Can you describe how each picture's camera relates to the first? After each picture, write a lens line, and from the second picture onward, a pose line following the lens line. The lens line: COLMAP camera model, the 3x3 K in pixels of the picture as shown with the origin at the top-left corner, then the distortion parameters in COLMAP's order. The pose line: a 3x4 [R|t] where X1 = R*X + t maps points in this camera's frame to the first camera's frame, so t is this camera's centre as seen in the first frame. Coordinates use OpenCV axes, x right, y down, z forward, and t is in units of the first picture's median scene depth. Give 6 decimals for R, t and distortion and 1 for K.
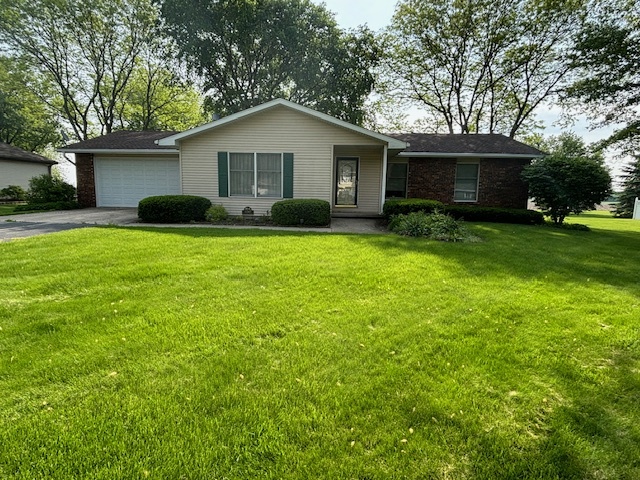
lens RADIAL K [[473.0, 0, 320.0], [0, 473.0, 240.0], [0, 0, 1]] dist [0.002504, -0.002501]
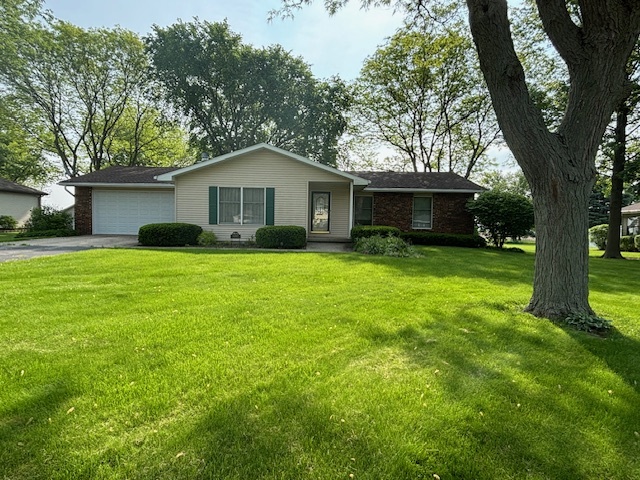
lens RADIAL K [[472.4, 0, 334.1], [0, 472.4, 238.1], [0, 0, 1]] dist [0.036726, -0.000738]
pose [[0.997404, -0.002227, 0.071971, 0.003971], [0.007518, 0.997279, -0.073329, 0.017288], [-0.071612, 0.073680, 0.994707, -0.102056]]
